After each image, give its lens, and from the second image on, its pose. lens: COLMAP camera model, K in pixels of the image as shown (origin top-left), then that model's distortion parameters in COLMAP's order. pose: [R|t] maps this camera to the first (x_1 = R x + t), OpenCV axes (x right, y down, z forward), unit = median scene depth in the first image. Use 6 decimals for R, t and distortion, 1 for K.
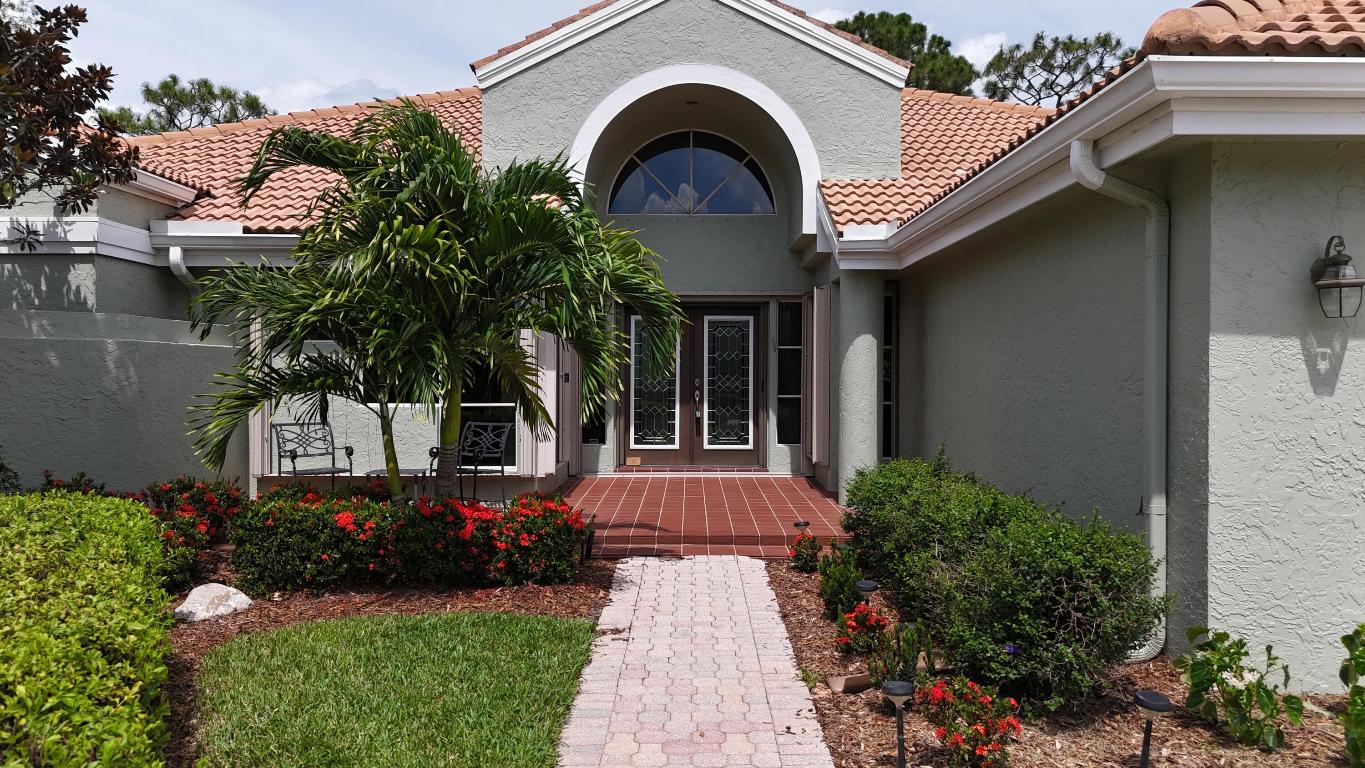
lens RADIAL K [[961.6, 0, 682.5], [0, 961.6, 384.0], [0, 0, 1]] dist [0.038574, -0.006062]
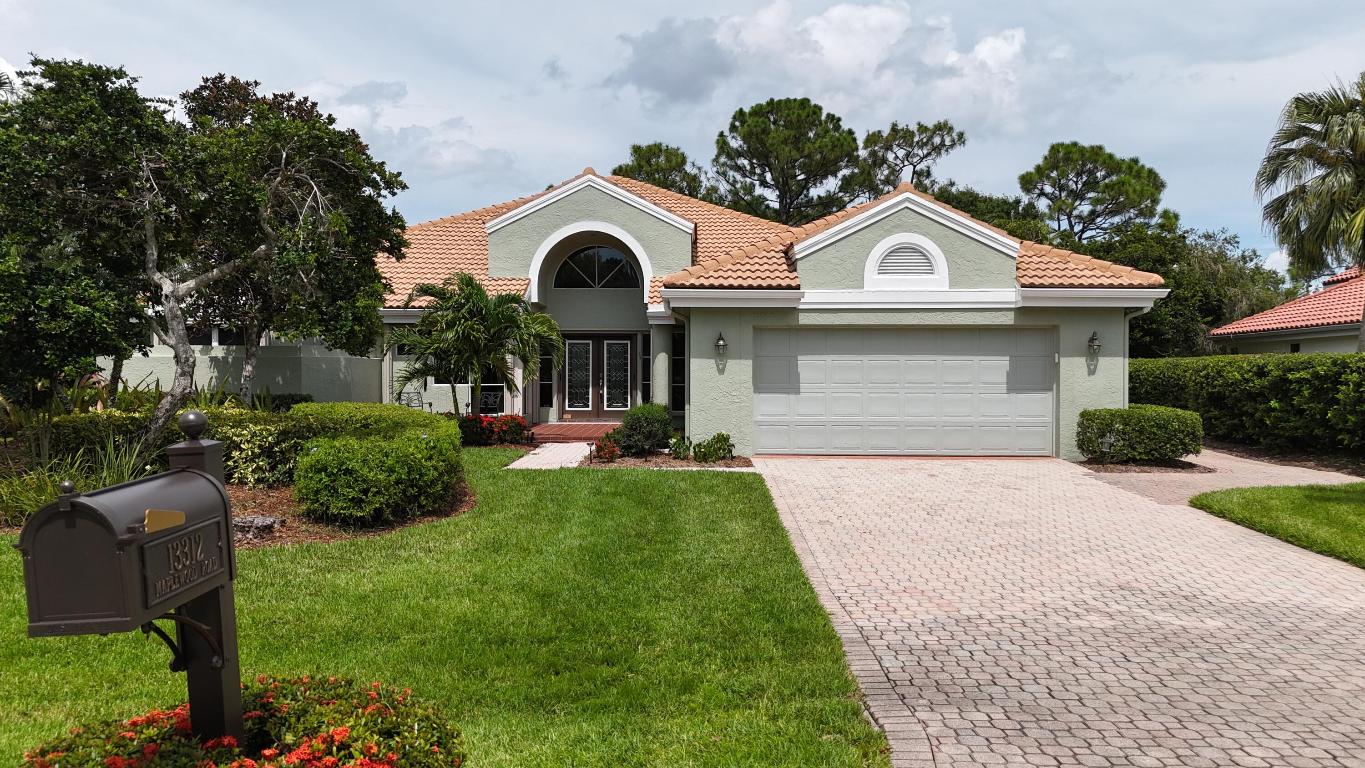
lens RADIAL K [[989.5, 0, 682.5], [0, 989.5, 384.0], [0, 0, 1]] dist [0.112276, -0.225187]
pose [[0.999962, -0.002012, -0.008513, 0.225774], [0.002002, 0.999997, -0.001173, 0.020869], [0.008515, 0.001155, 0.999963, -1.124952]]
